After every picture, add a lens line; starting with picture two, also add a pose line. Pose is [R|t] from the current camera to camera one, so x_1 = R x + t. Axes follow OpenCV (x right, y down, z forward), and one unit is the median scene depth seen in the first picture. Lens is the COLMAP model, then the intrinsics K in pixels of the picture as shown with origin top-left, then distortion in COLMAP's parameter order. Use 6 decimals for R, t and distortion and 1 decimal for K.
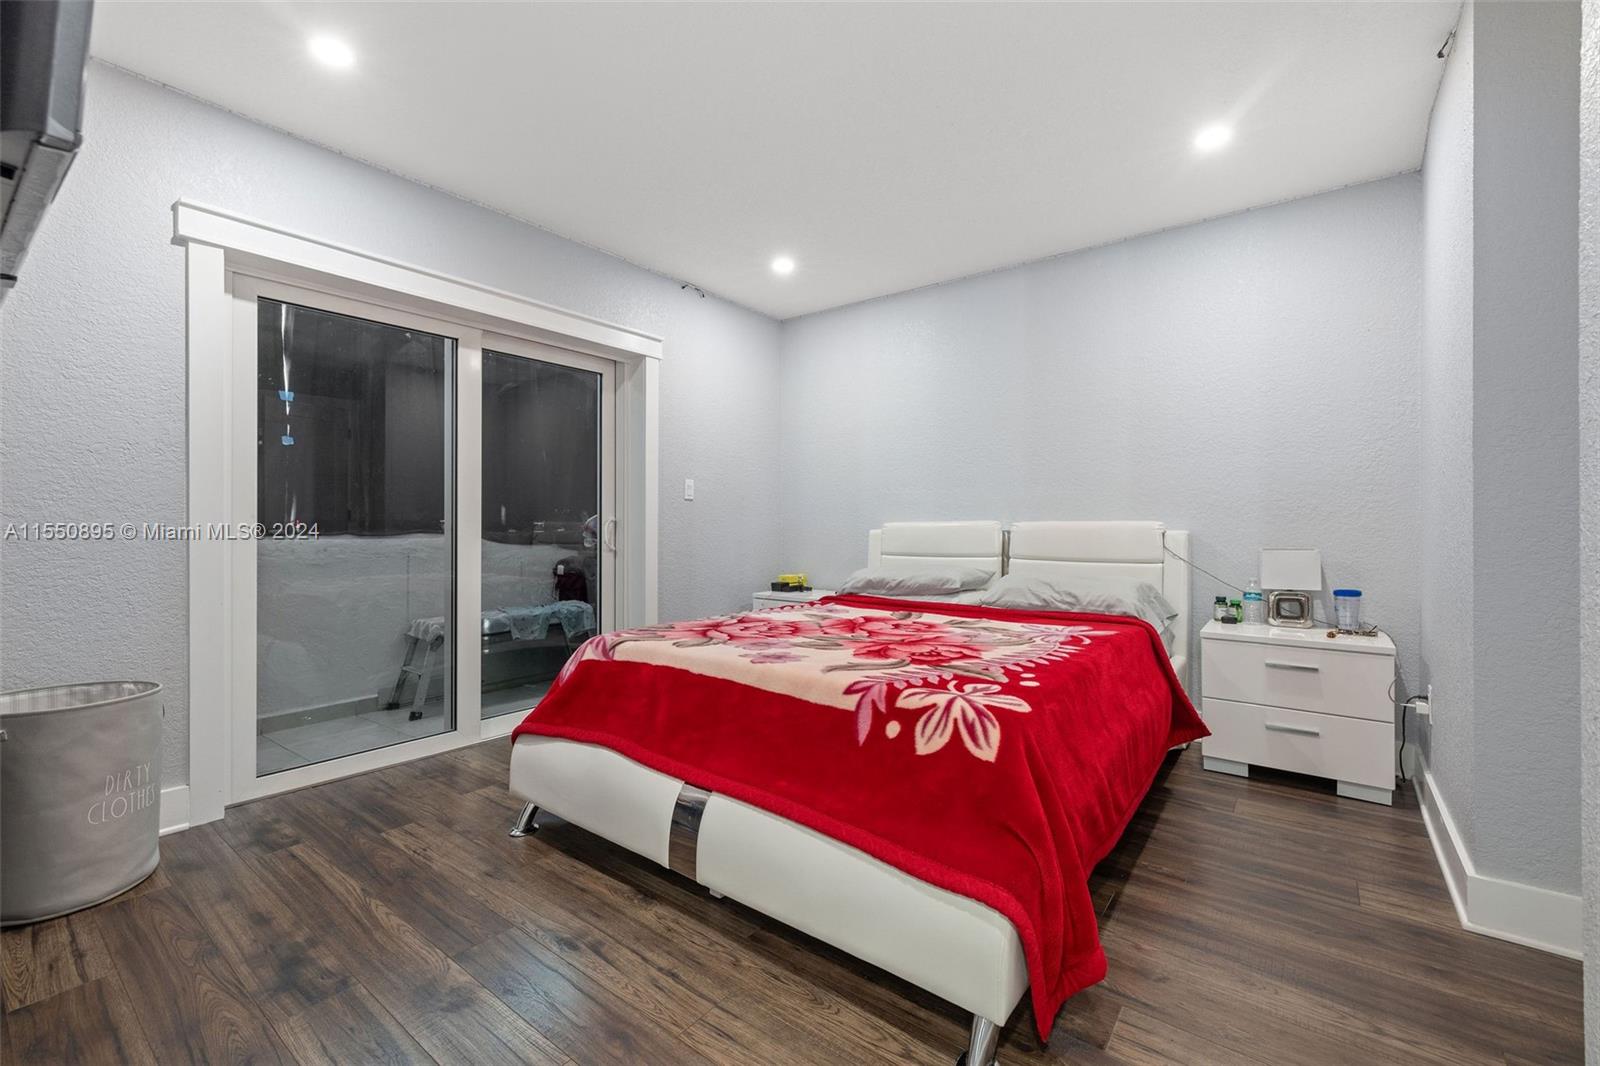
lens RADIAL K [[668.5, 0, 794.4], [0, 668.5, 521.0], [0, 0, 1]] dist [0.002510, 0.000199]
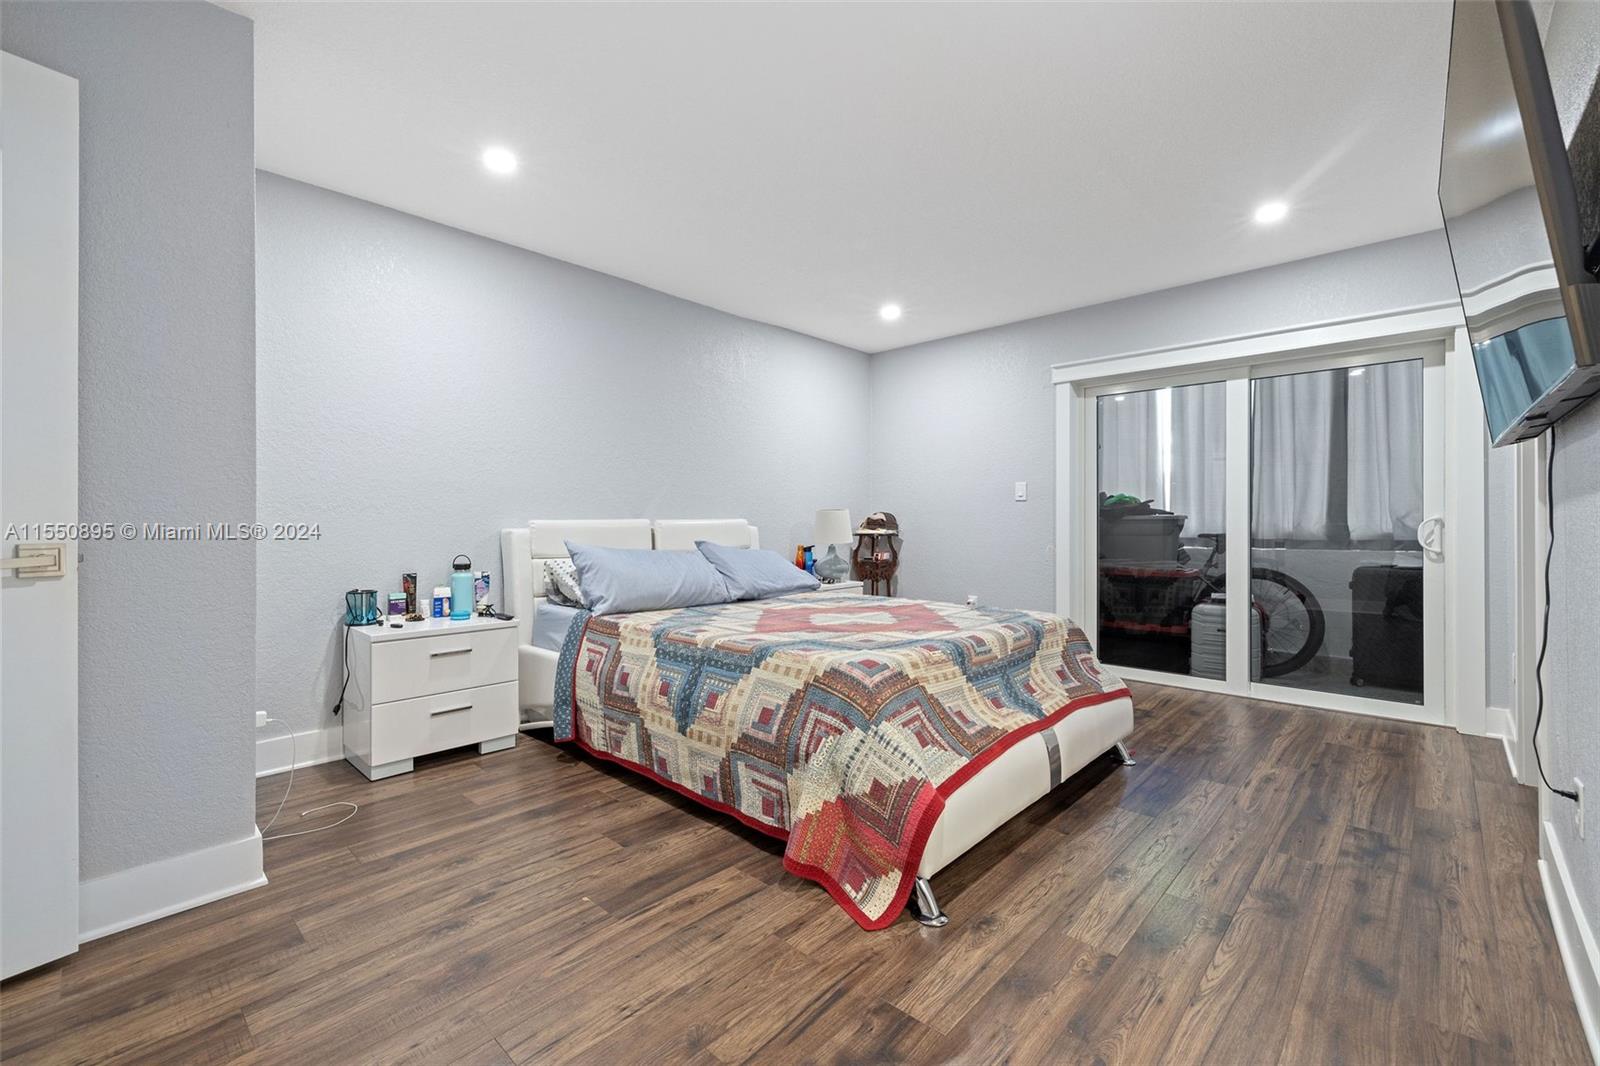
lens RADIAL K [[701.7, 0, 800.0], [0, 701.7, 533.0], [0, 0, 1]] dist [0.001614, 0.000129]
pose [[0.079754, -0.009809, 0.996766, -0.796215], [-0.001662, 0.999949, 0.009973, 0.010838], [-0.996813, -0.002452, 0.079733, 0.725680]]
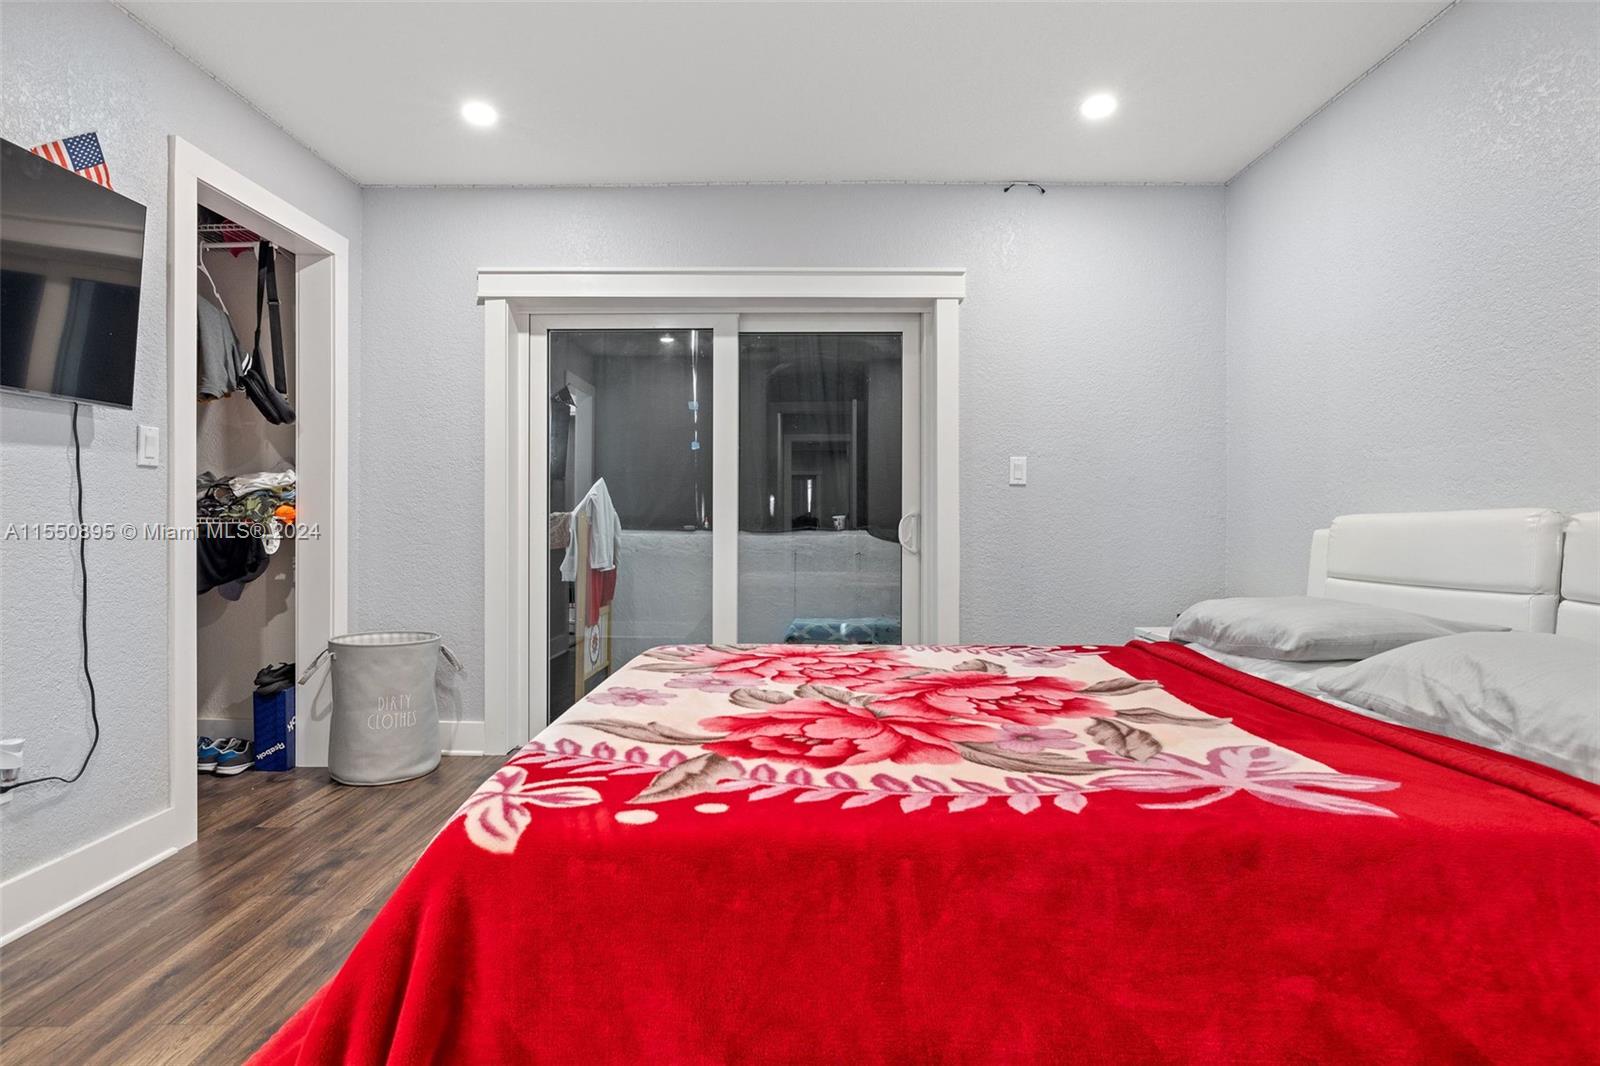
lens RADIAL K [[806.9, 0, 800.0], [0, 806.9, 517.7], [0, 0, 1]] dist [-0.002123, -0.000036]
pose [[0.609613, -0.004745, -0.792685, 0.444257], [0.003338, 0.999989, -0.003419, 0.005782], [0.792692, -0.000562, 0.609622, 0.343016]]
